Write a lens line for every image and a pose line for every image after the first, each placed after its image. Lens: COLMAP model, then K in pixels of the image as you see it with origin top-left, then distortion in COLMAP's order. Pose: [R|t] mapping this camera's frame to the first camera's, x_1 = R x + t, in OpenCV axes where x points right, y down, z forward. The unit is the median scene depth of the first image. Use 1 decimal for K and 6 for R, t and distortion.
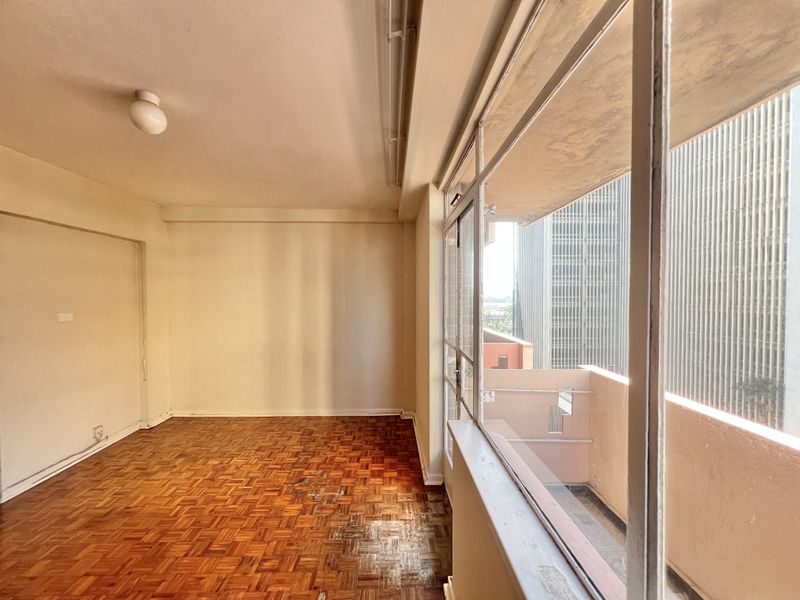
lens RADIAL K [[320.2, 0, 400.2], [0, 320.2, 302.7], [0, 0, 1]] dist [-0.000385, 0.000482]
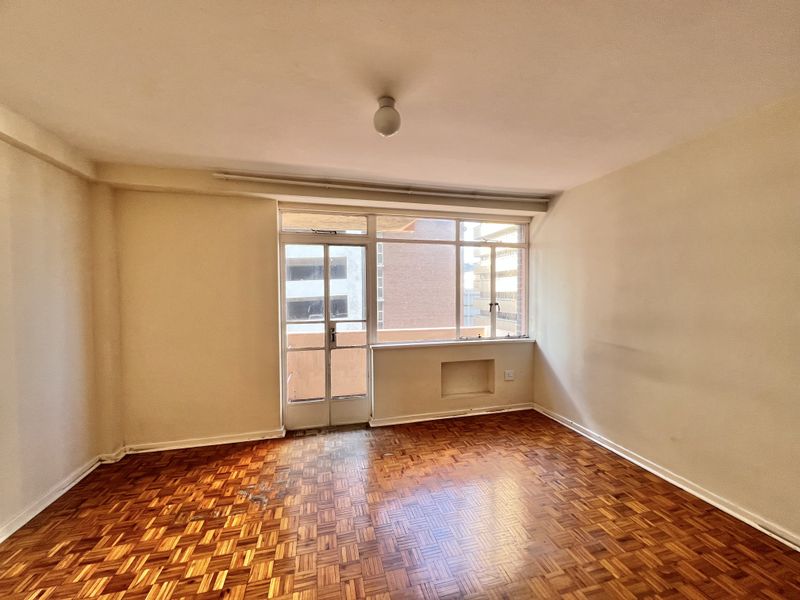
lens RADIAL K [[320.2, 0, 399.8], [0, 320.2, 301.7], [0, 0, 1]] dist [-0.000385, 0.000482]
pose [[-0.219645, -0.028218, 0.975172, -1.098231], [0.026600, 0.999037, 0.034900, -0.001298], [-0.975217, 0.033606, -0.218683, 0.711310]]
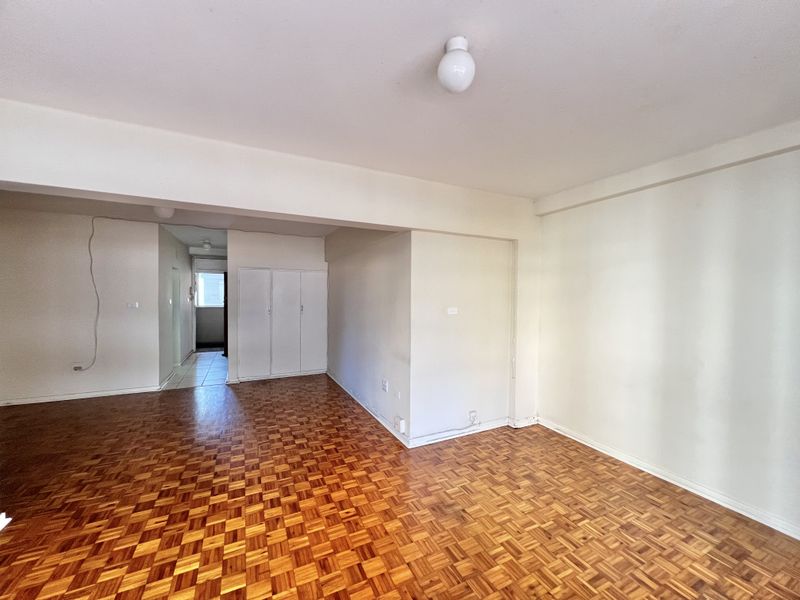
lens RADIAL K [[320.2, 0, 398.9], [0, 320.2, 301.0], [0, 0, 1]] dist [-0.000385, 0.000482]
pose [[0.415288, 0.021500, -0.909436, -0.051822], [-0.030555, 0.999486, 0.009676, 0.002877], [0.909177, 0.023770, 0.415732, 0.314604]]
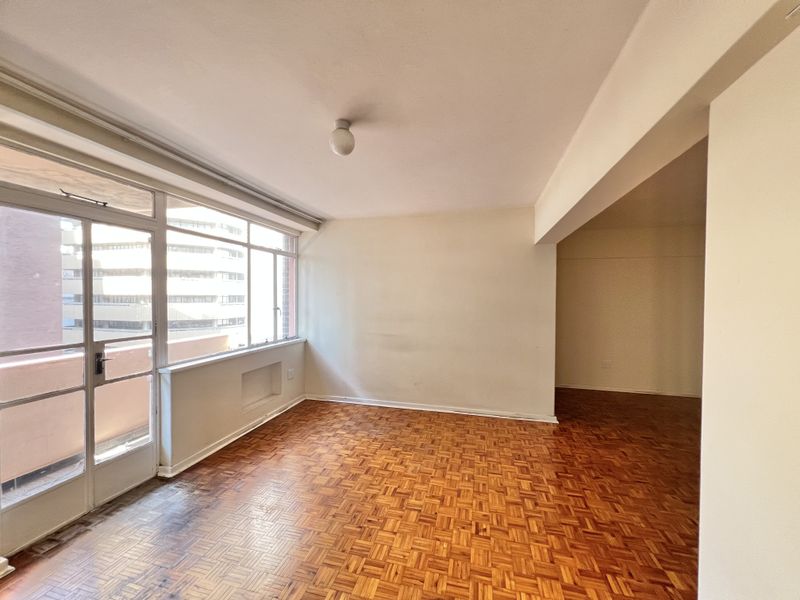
lens RADIAL K [[320.2, 0, 398.0], [0, 320.2, 302.7], [0, 0, 1]] dist [-0.000385, 0.000482]
pose [[-0.959250, -0.010531, 0.282362, -0.775228], [0.001162, 0.999150, 0.041210, -0.017743], [-0.282556, 0.039859, -0.958422, 1.226548]]
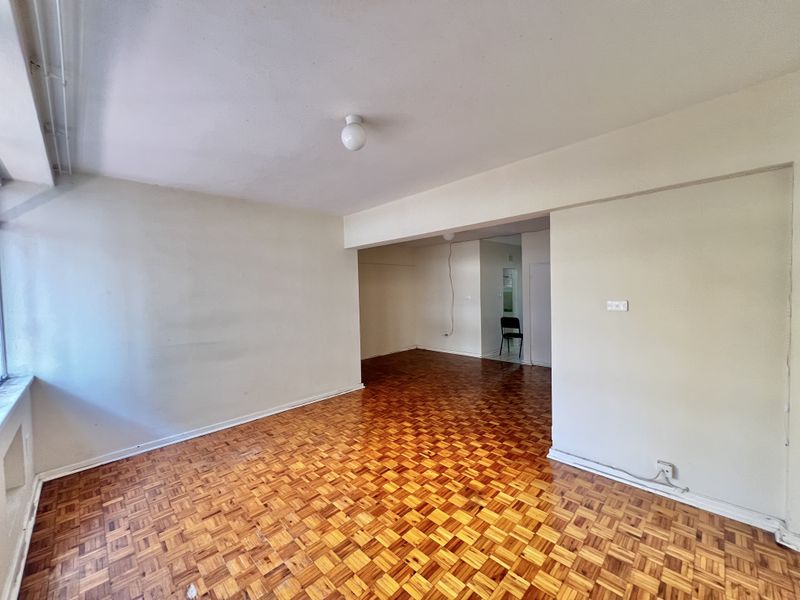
lens RADIAL K [[320.2, 0, 401.0], [0, 320.2, 301.2], [0, 0, 1]] dist [-0.000385, 0.000482]
pose [[-0.727113, 0.038506, -0.685437, -0.041844], [0.008646, 0.998860, 0.046941, -0.011261], [0.686464, 0.028205, -0.726617, 1.172974]]
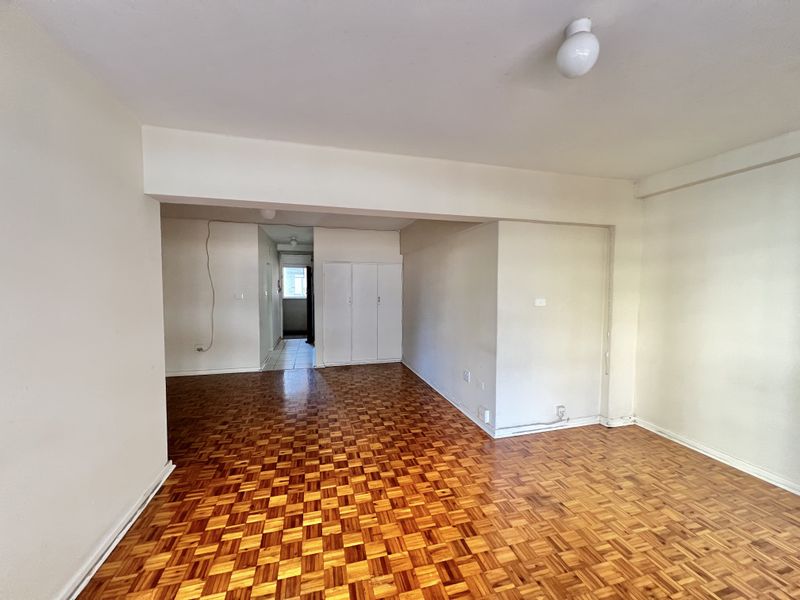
lens RADIAL K [[320.2, 0, 398.9], [0, 320.2, 301.4], [0, 0, 1]] dist [-0.000385, 0.000482]
pose [[0.236509, 0.046749, -0.970504, -0.051836], [-0.026590, 0.998779, 0.041631, 0.006970], [0.971265, 0.015960, 0.237463, 0.226876]]
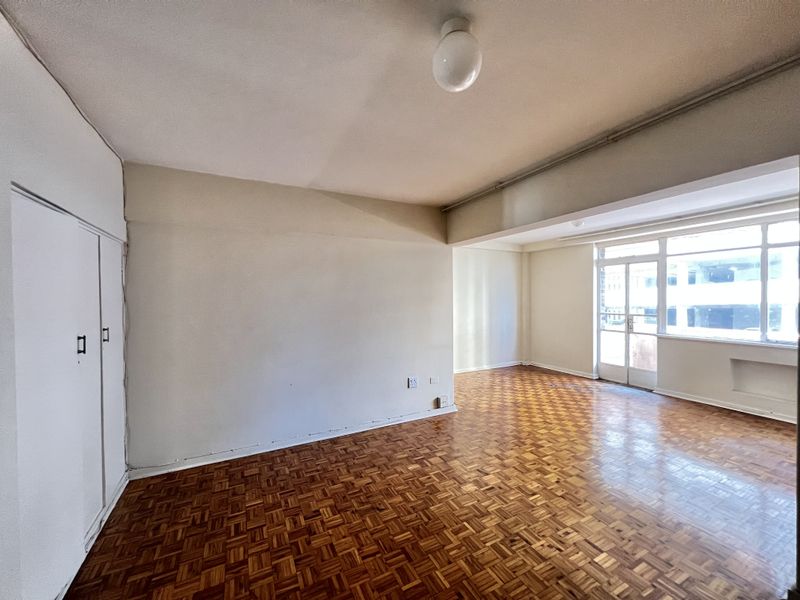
lens RADIAL K [[320.2, 0, 397.8], [0, 320.2, 302.0], [0, 0, 1]] dist [-0.000385, 0.000482]
pose [[0.903085, -0.015223, 0.429192, -1.823381], [0.017386, 0.999848, -0.001120, 0.016112], [-0.429109, 0.008473, 0.903213, -0.365910]]
